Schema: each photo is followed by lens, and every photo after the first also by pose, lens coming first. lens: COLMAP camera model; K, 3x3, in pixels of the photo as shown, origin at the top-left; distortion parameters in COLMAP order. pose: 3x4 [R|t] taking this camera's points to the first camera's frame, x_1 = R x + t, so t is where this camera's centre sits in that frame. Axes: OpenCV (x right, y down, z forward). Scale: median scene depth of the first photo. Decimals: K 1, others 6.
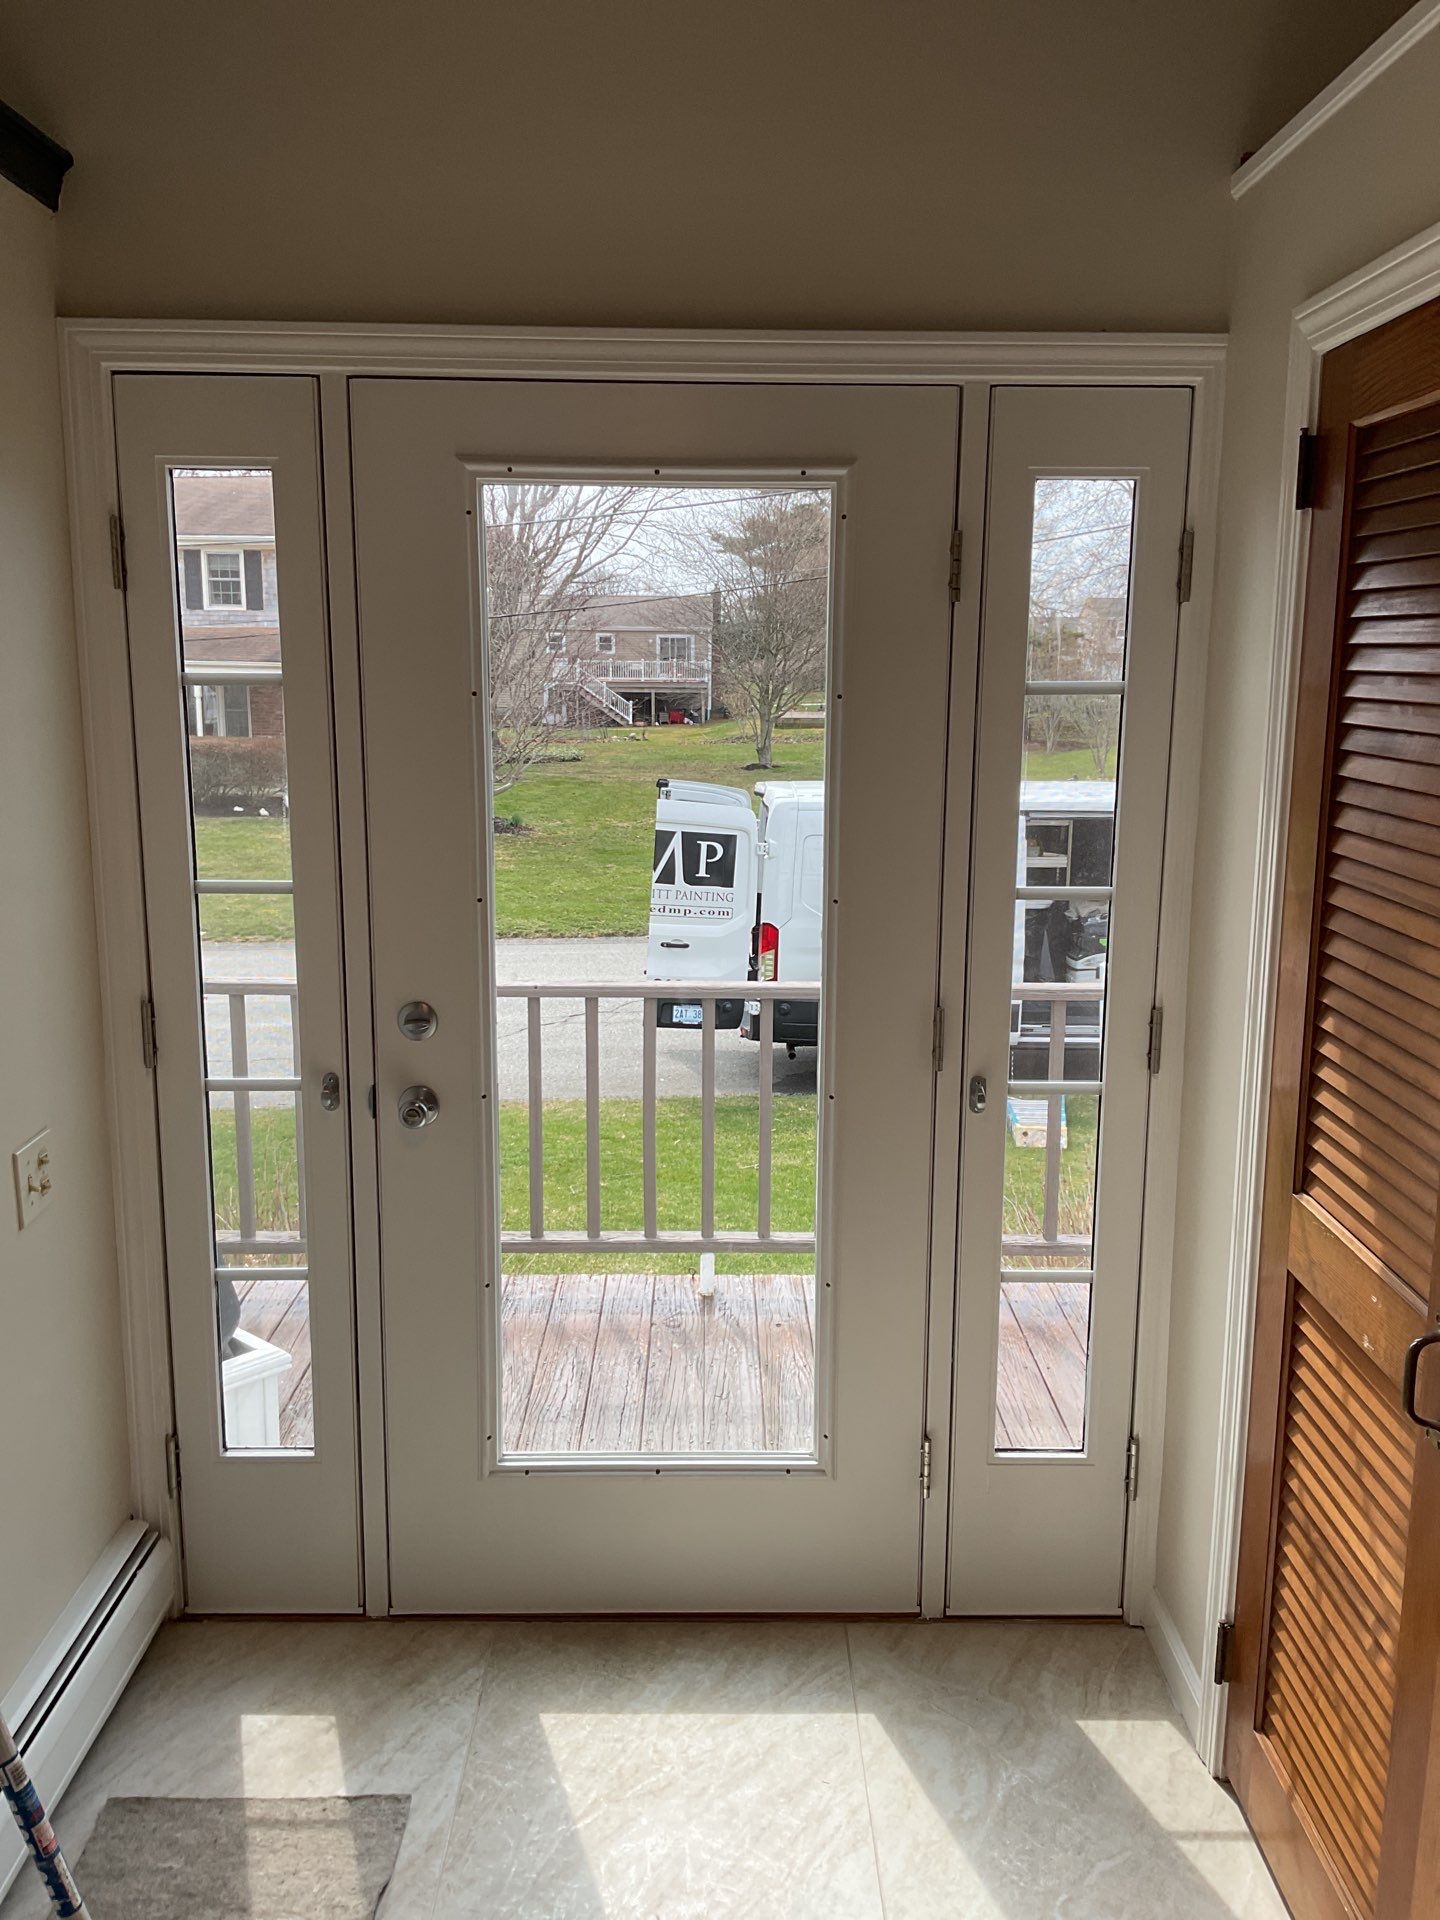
lens RADIAL K [[1588.2, 0, 720.0], [0, 1588.2, 960.0], [0, 0, 1]] dist [0.231806, -0.495215]
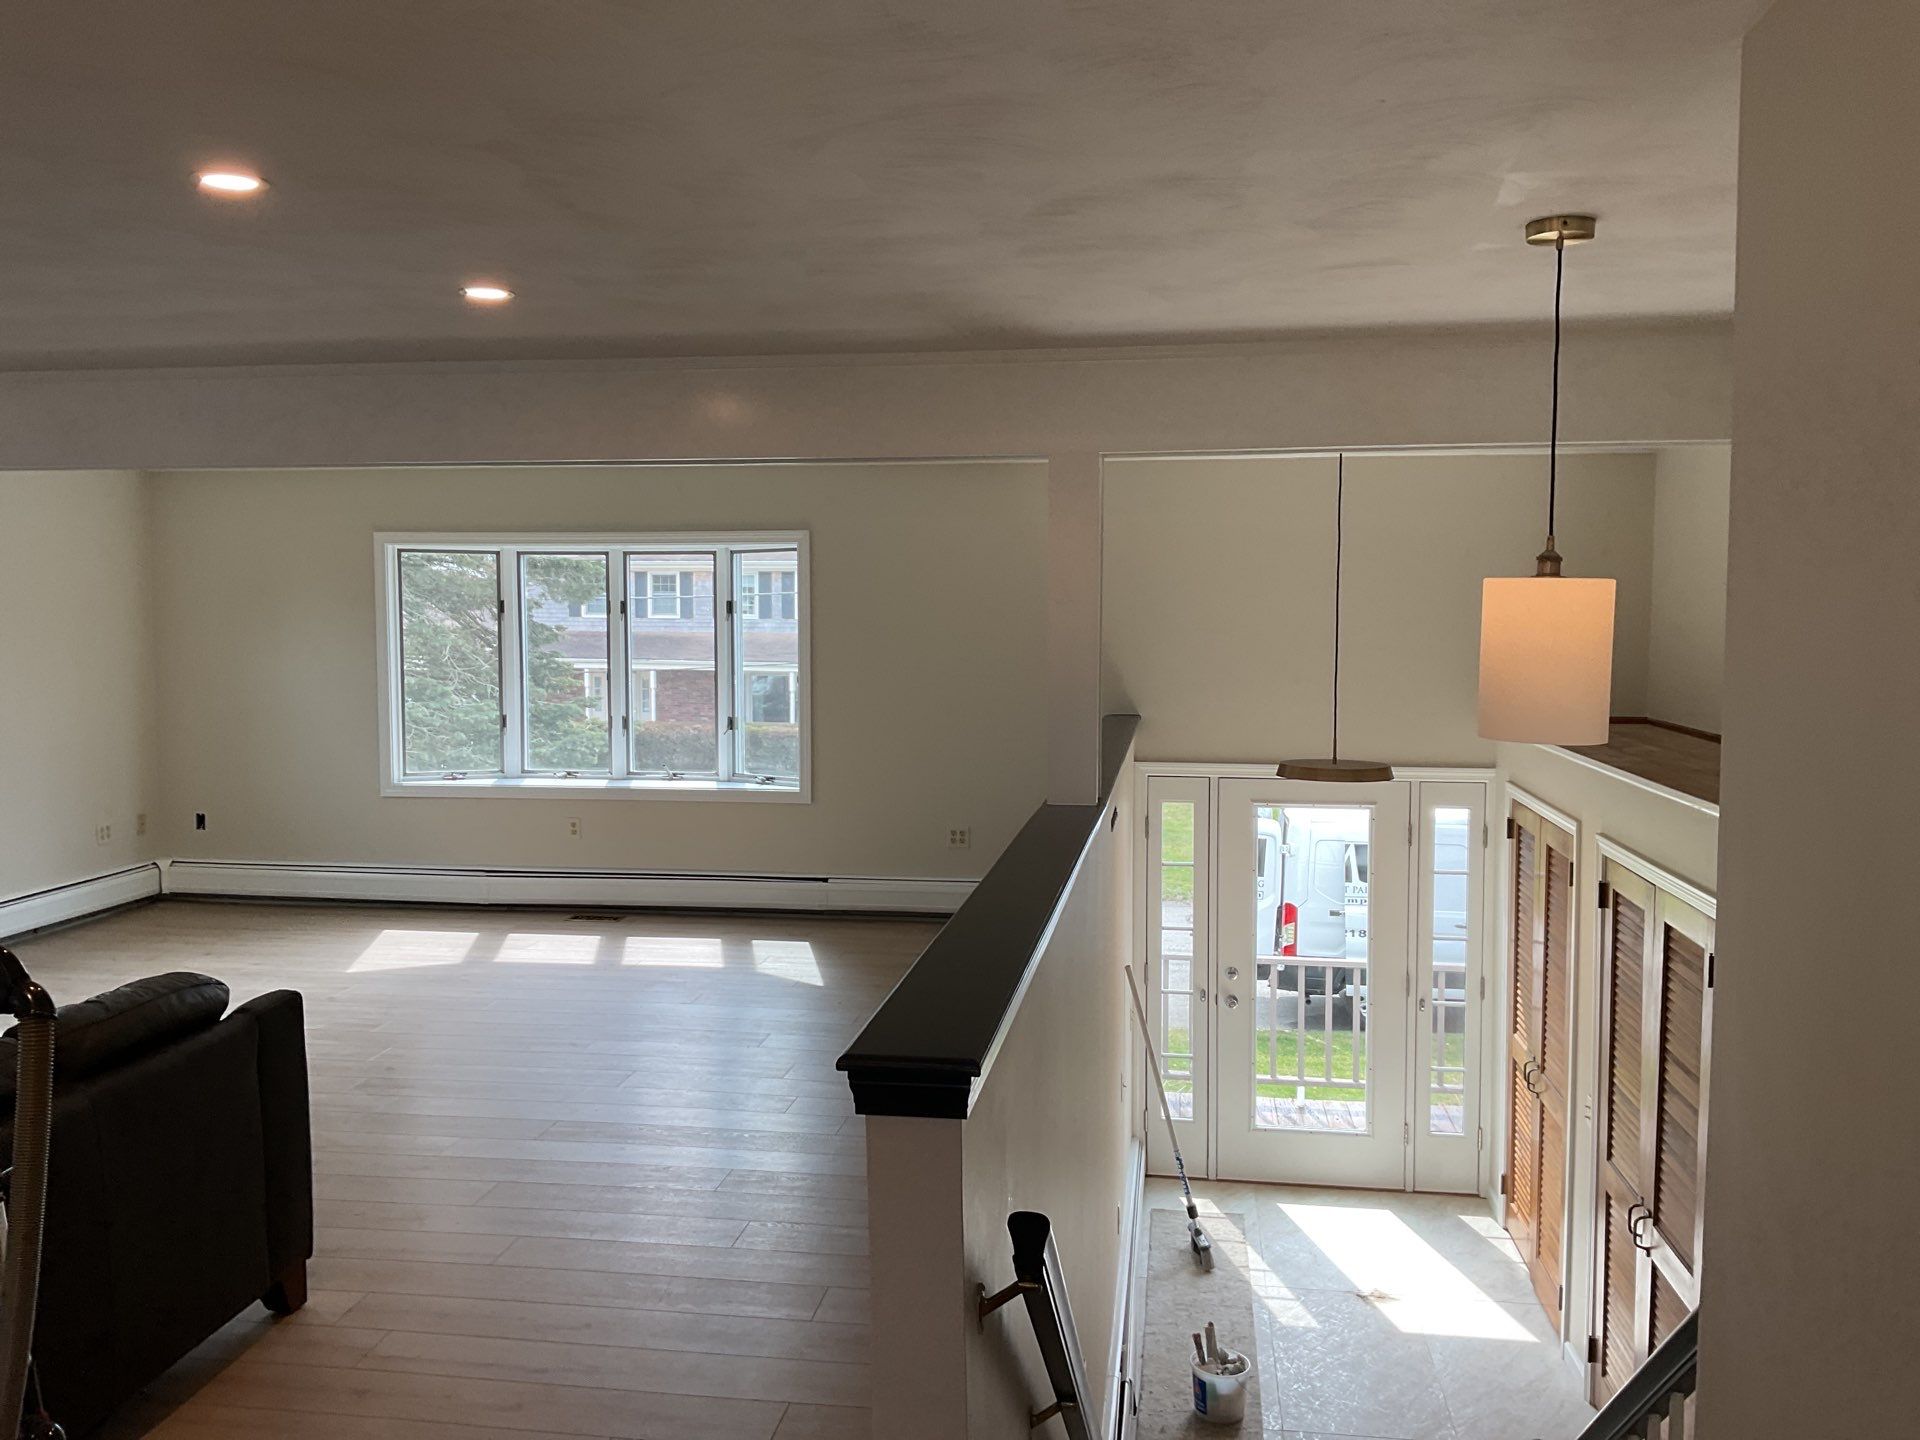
lens RADIAL K [[1588.2, 0, 960.0], [0, 1588.2, 720.0], [0, 0, 1]] dist [0.231806, -0.495215]
pose [[0.989445, 0.005588, -0.144802, -0.249995], [-0.022240, 0.993273, -0.113638, -0.079986], [0.143193, 0.115659, 0.982913, -2.090693]]
